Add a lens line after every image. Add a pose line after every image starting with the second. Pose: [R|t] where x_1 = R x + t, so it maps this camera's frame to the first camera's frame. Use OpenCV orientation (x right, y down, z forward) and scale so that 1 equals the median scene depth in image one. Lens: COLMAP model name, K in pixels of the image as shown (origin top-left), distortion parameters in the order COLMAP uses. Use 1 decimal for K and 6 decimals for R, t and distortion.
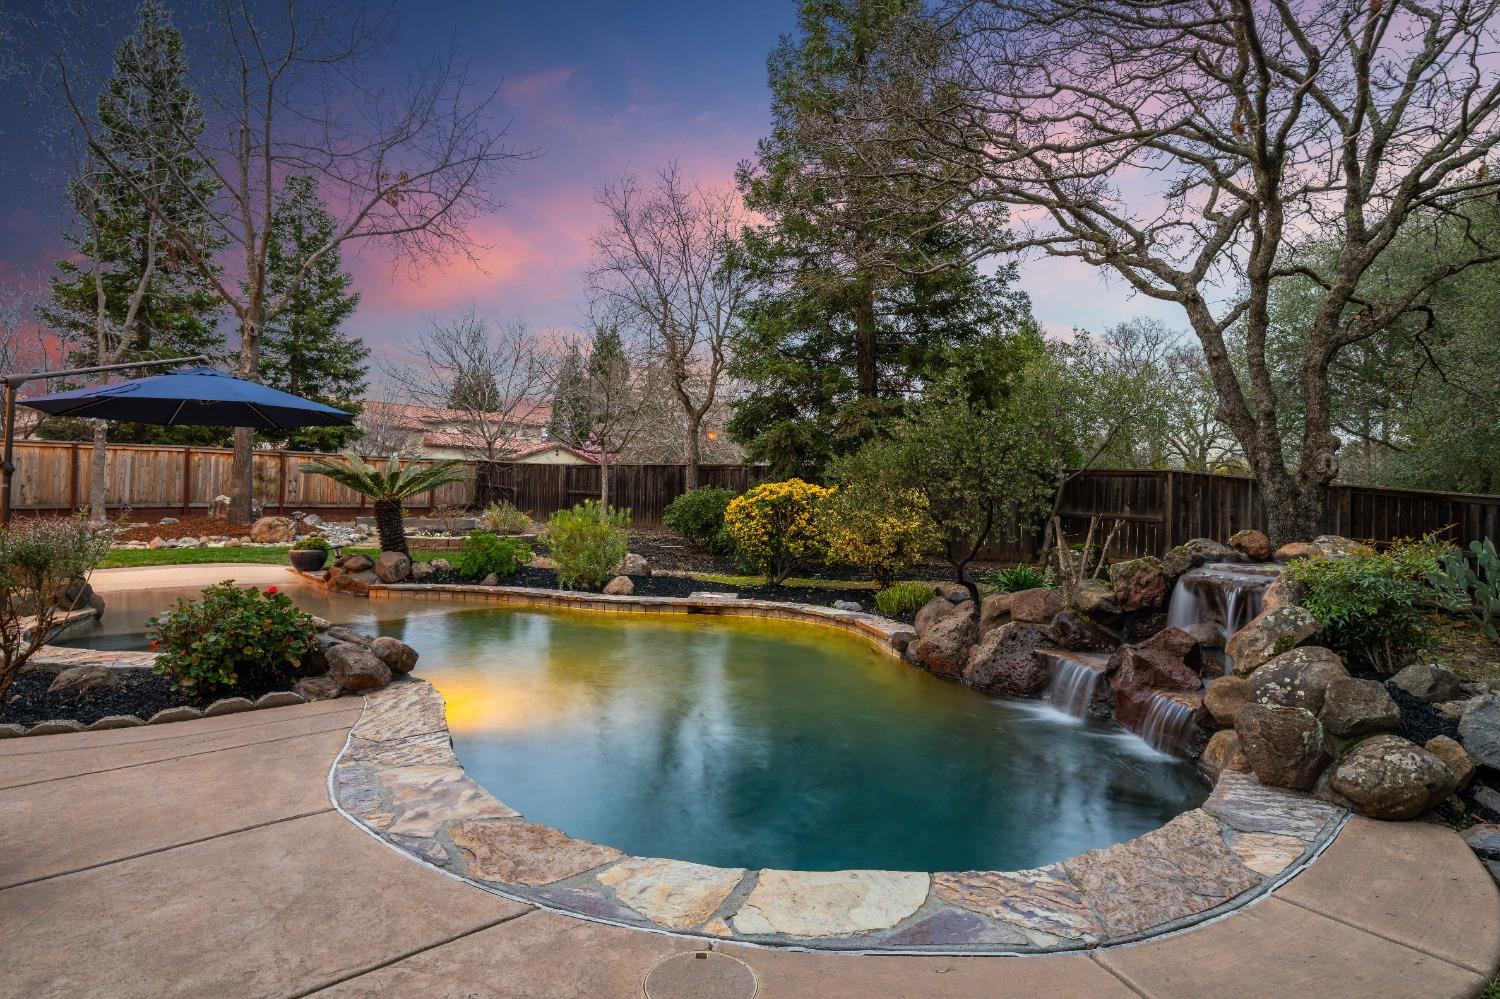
lens RADIAL K [[777.3, 0, 752.1], [0, 777.3, 496.6], [0, 0, 1]] dist [-0.000274, 0.000189]
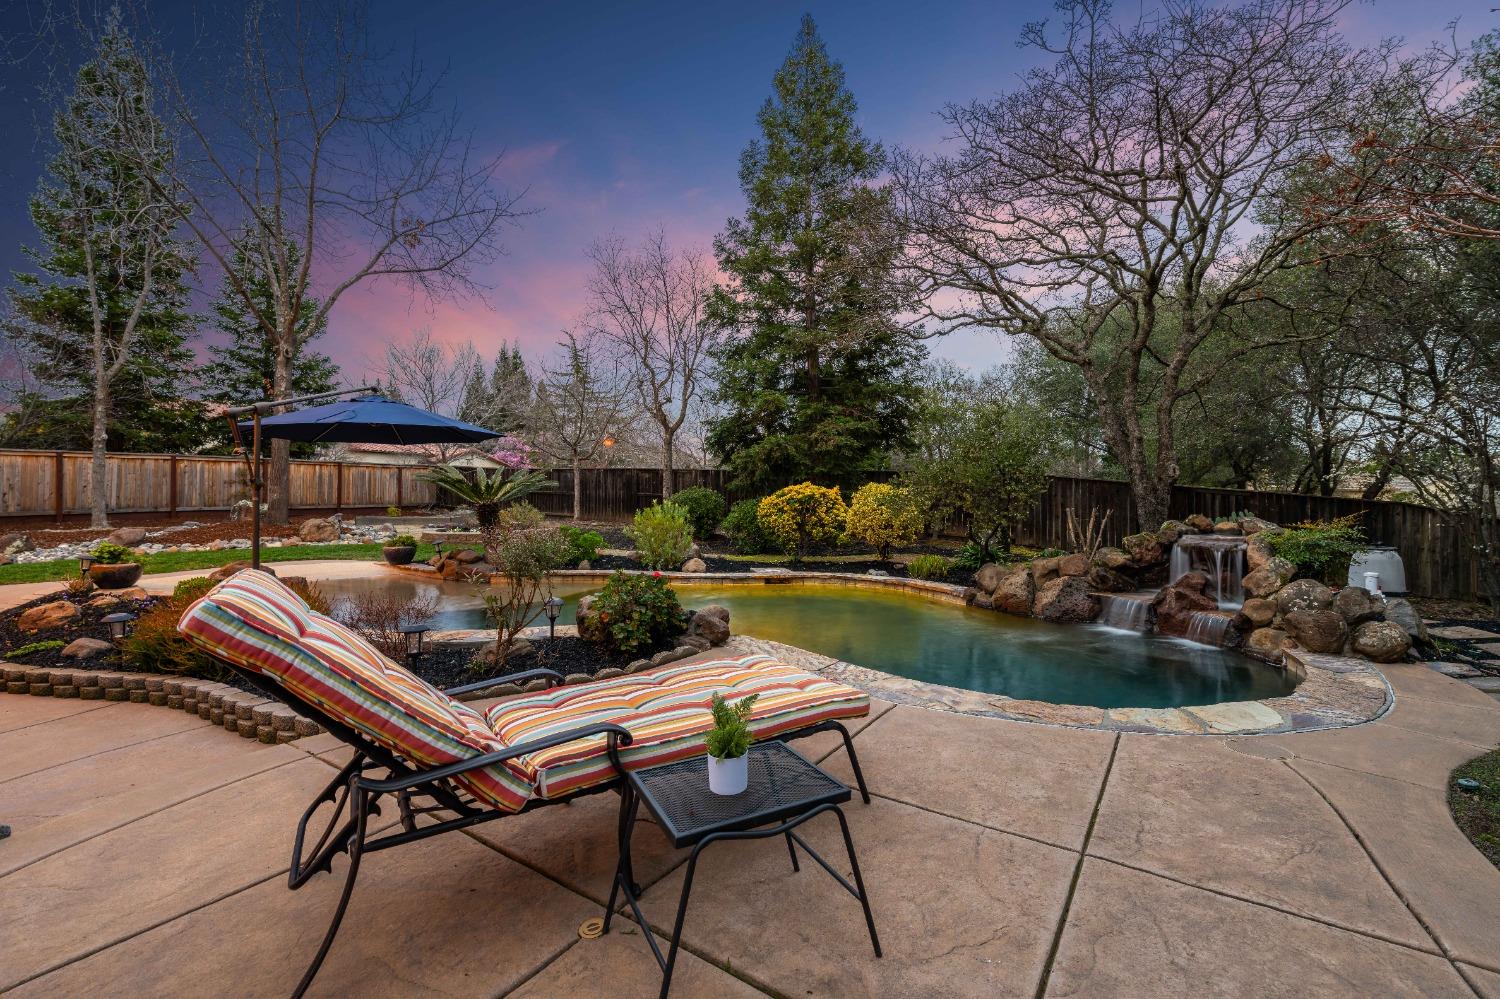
lens RADIAL K [[627.1, 0, 757.5], [0, 627.1, 497.6], [0, 0, 1]] dist [-0.001808, 0.000463]
pose [[0.975750, -0.015741, 0.218322, -0.284864], [0.013333, 0.999833, 0.012501, -0.011322], [-0.218483, -0.009287, 0.975797, -0.050648]]
